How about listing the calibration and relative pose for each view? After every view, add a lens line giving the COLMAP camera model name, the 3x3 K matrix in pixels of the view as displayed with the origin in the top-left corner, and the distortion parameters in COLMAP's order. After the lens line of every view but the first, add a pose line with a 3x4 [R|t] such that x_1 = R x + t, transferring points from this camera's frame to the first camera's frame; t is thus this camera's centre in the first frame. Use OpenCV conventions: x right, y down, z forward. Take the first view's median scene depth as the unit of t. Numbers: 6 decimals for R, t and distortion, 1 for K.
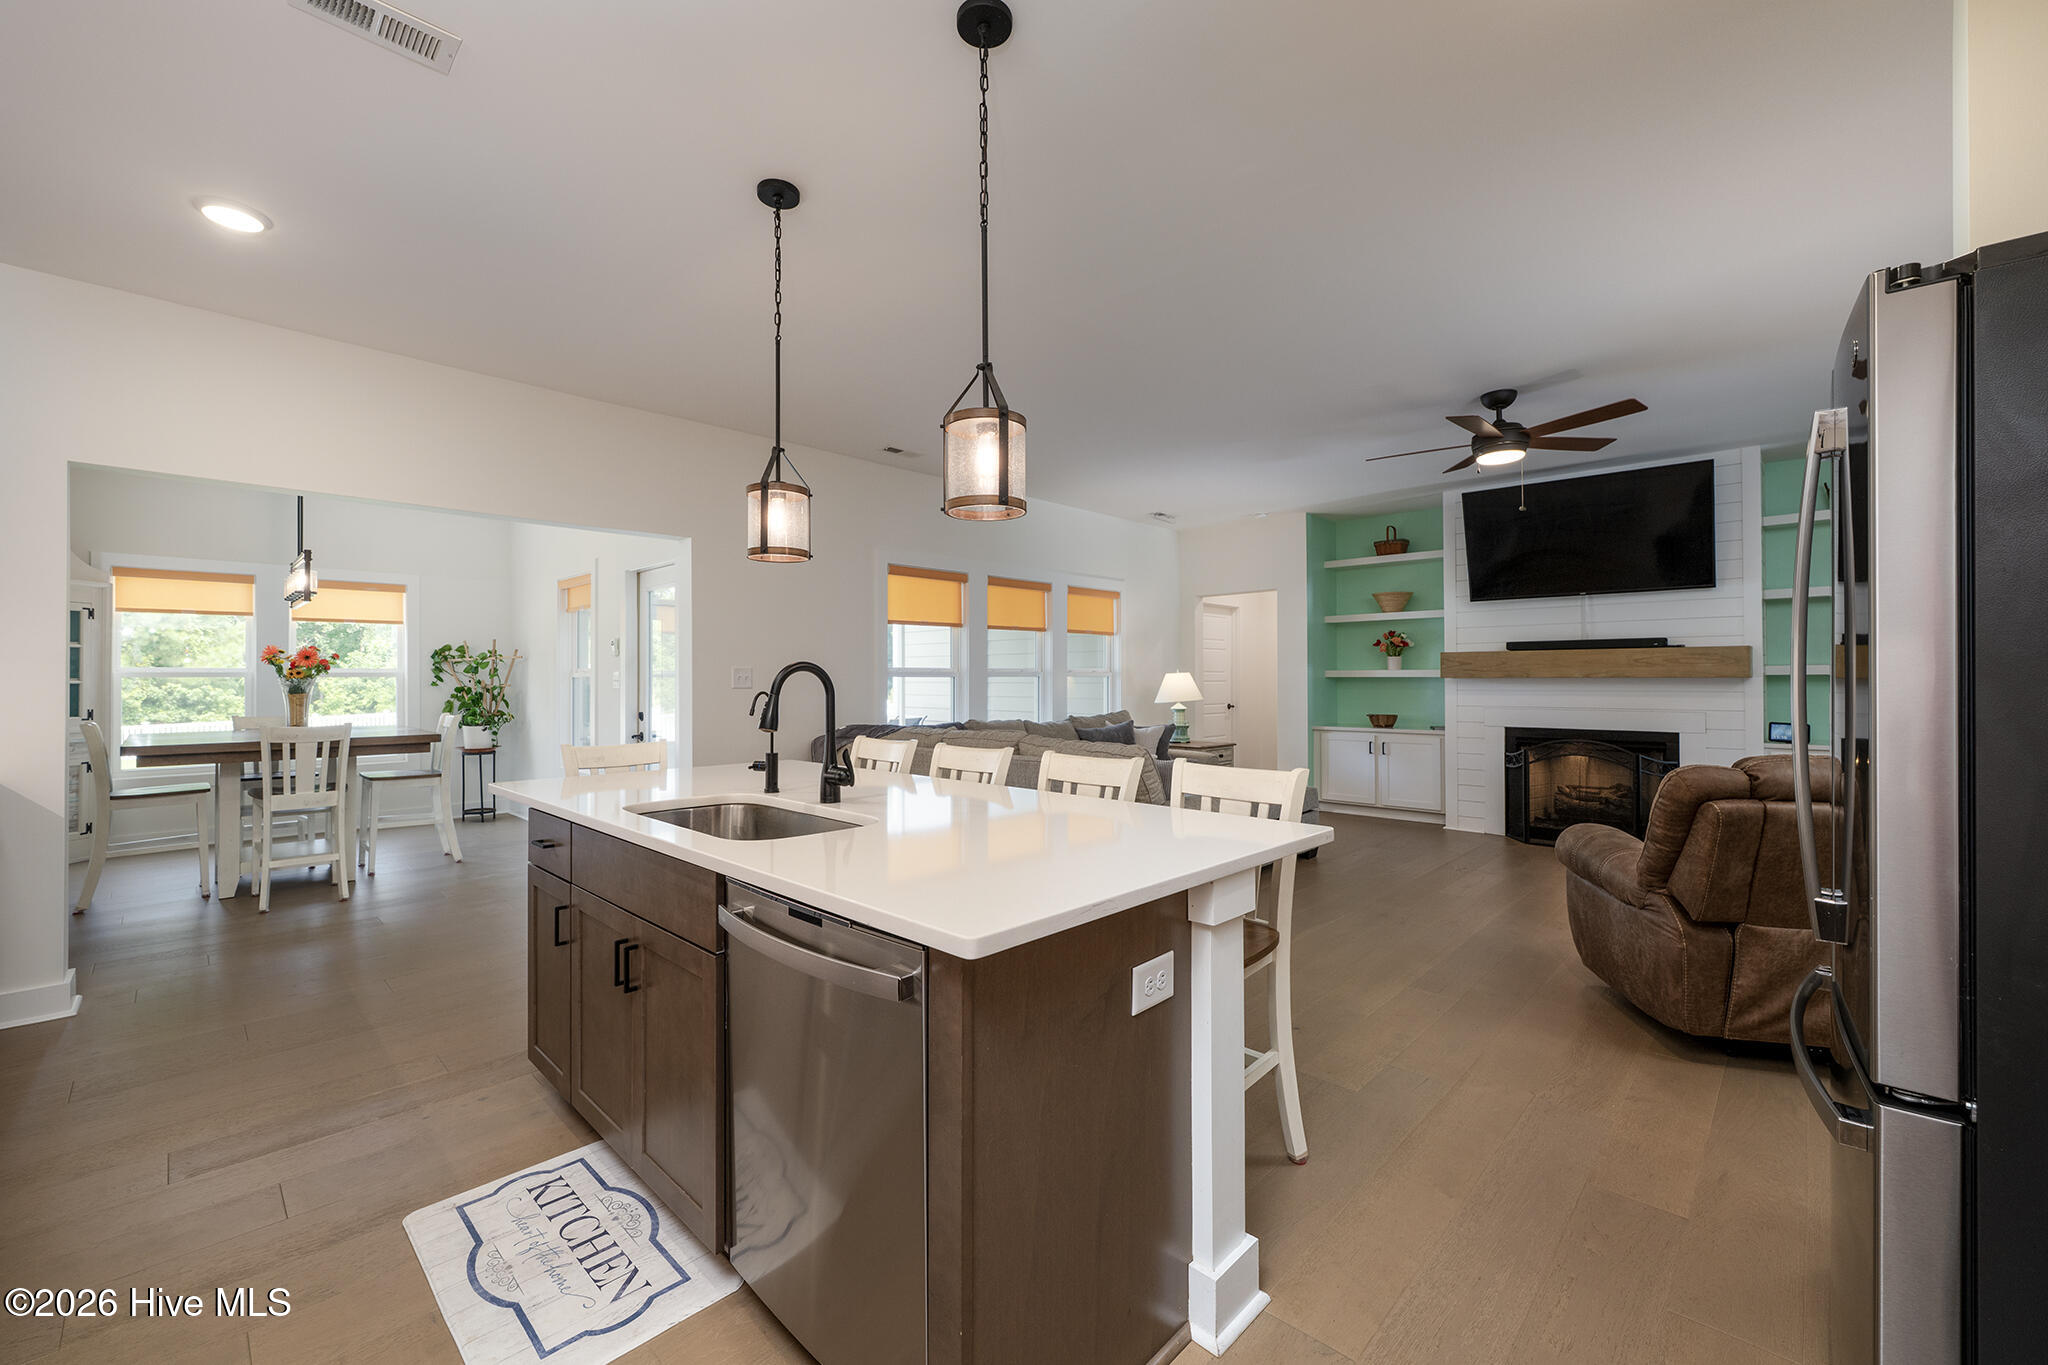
lens RADIAL K [[823.5, 0, 1007.6], [0, 823.5, 664.9], [0, 0, 1]] dist [0.002592, 0.000333]
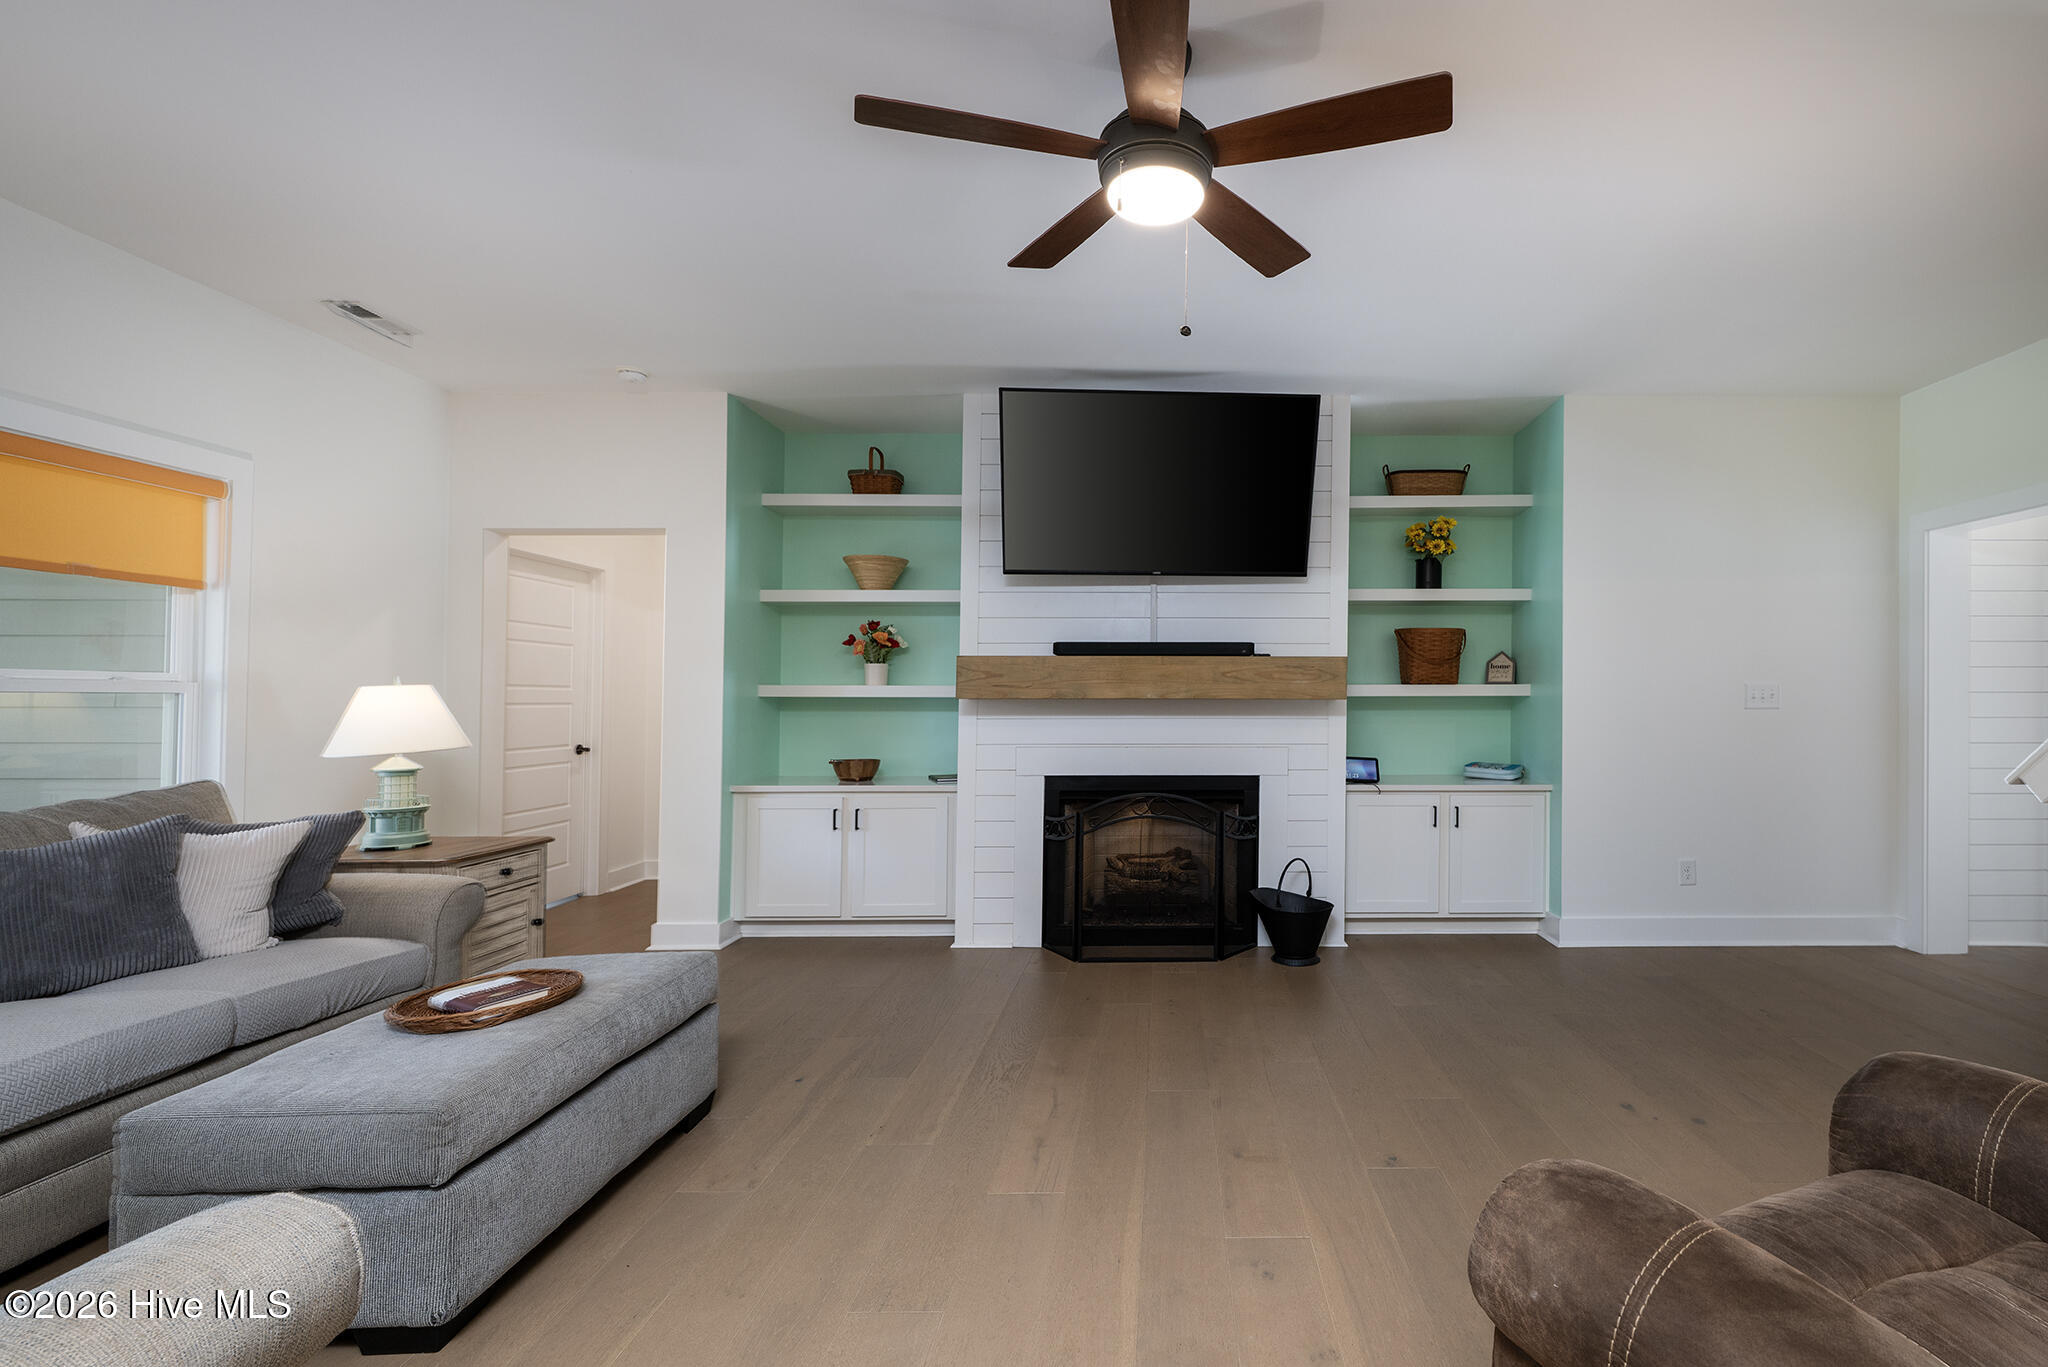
lens RADIAL K [[889.4, 0, 1181.1], [0, 889.4, 696.8], [0, 0, 1]] dist [-0.000421, 0.000148]
pose [[0.703345, 0.006242, 0.710821, 0.182796], [-0.014689, 0.999876, 0.005755, 0.008246], [-0.710697, -0.014489, 0.703349, 0.430546]]
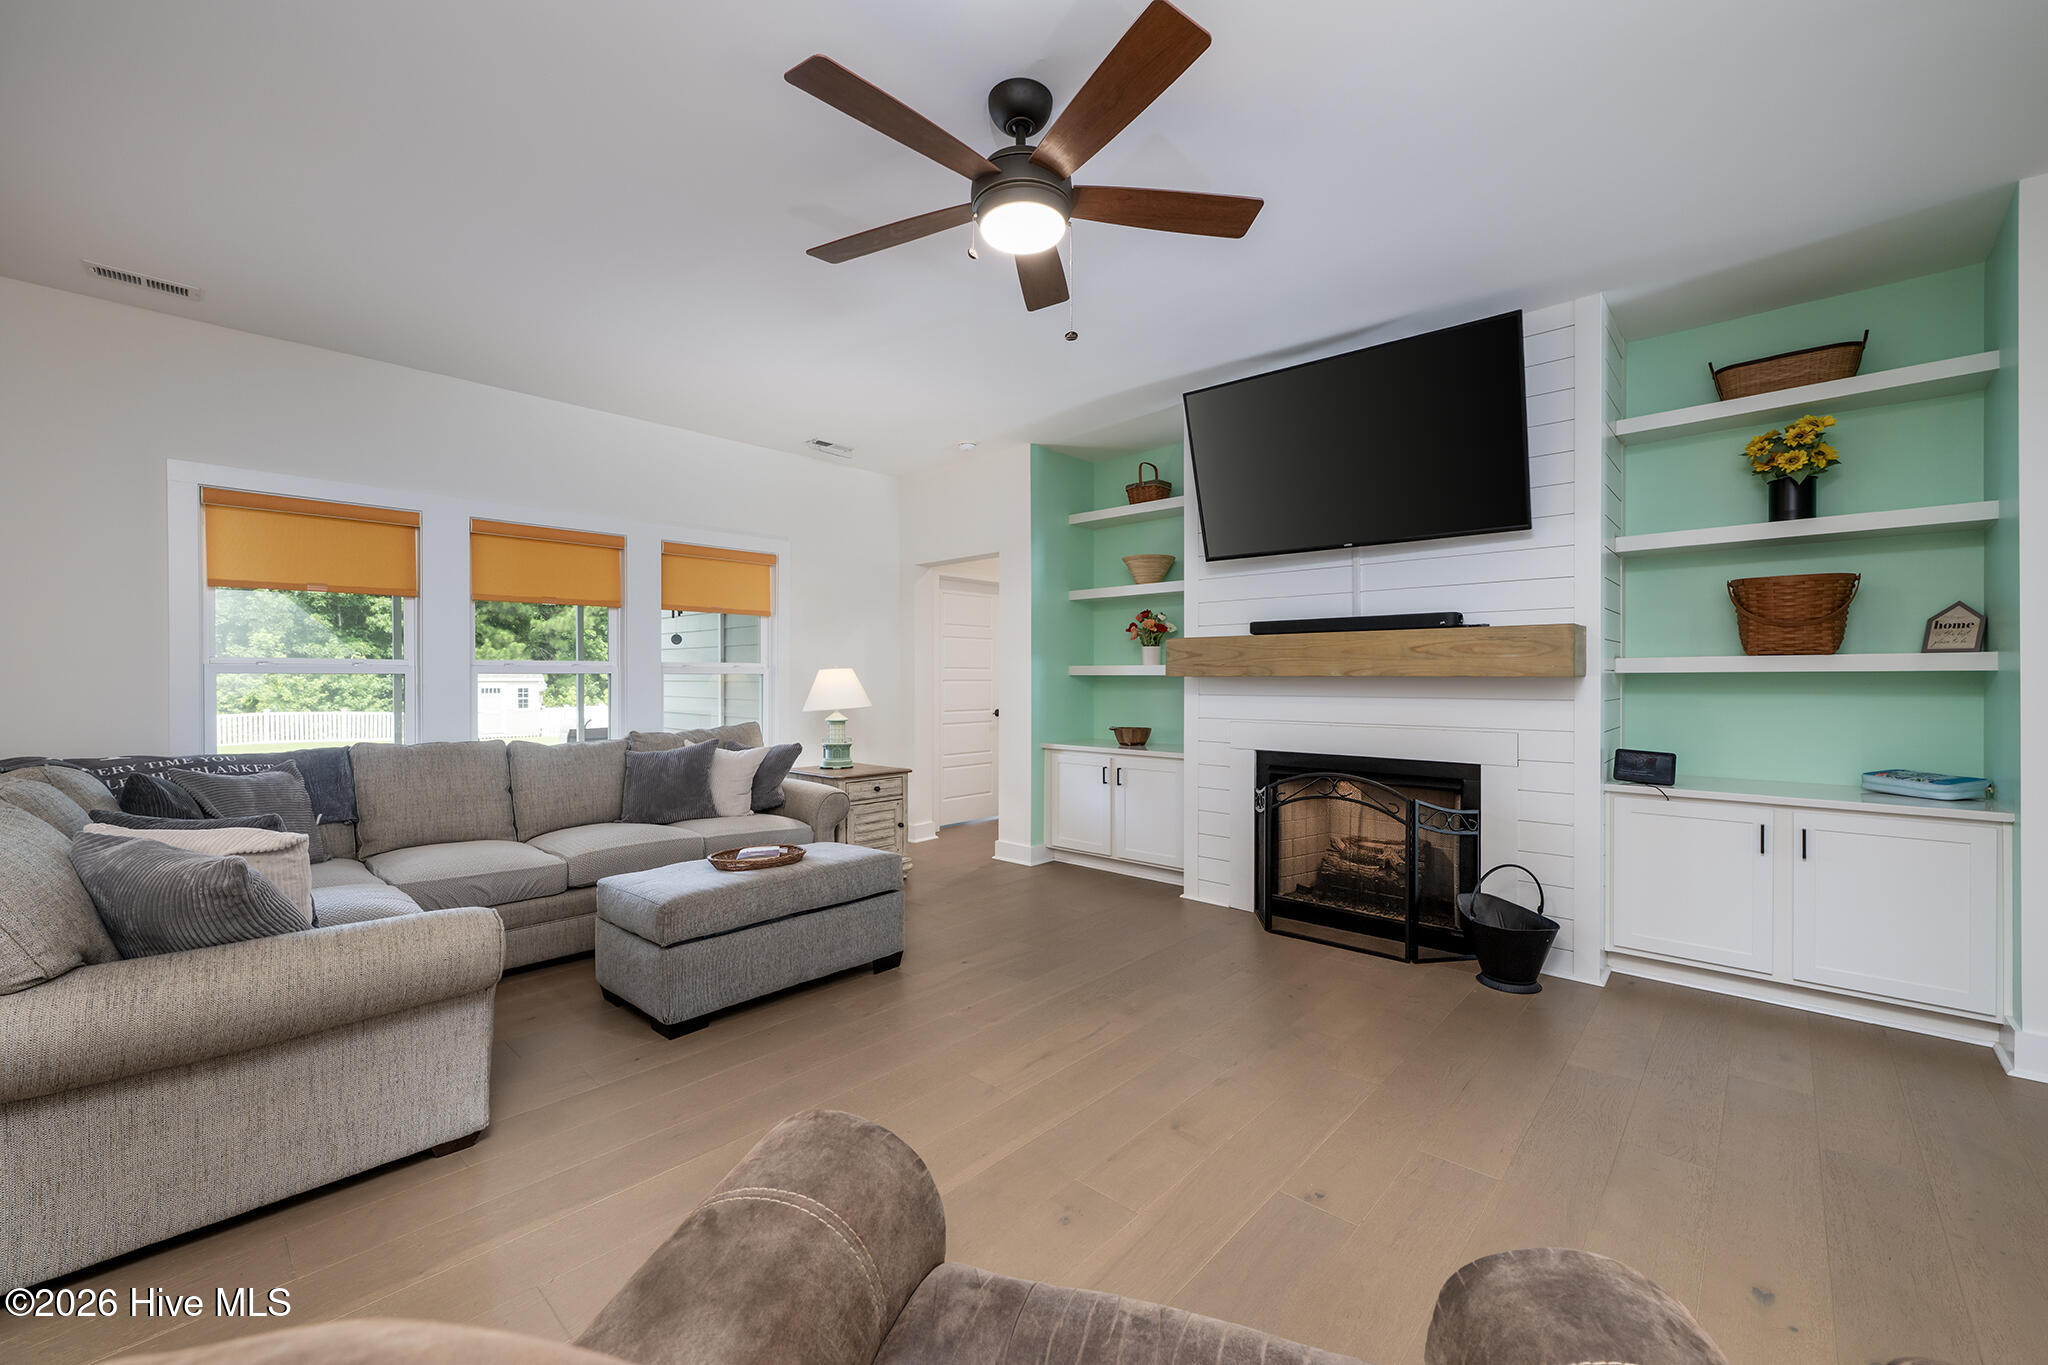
lens RADIAL K [[817.6, 0, 1024.0], [0, 817.6, 682.5], [0, 0, 1]] dist [0.001493, 0.000261]
pose [[0.999441, 0.002132, 0.033357, 0.382240], [-0.002922, 0.999716, 0.023671, 0.005185], [-0.033297, -0.023755, 0.999163, 0.335140]]
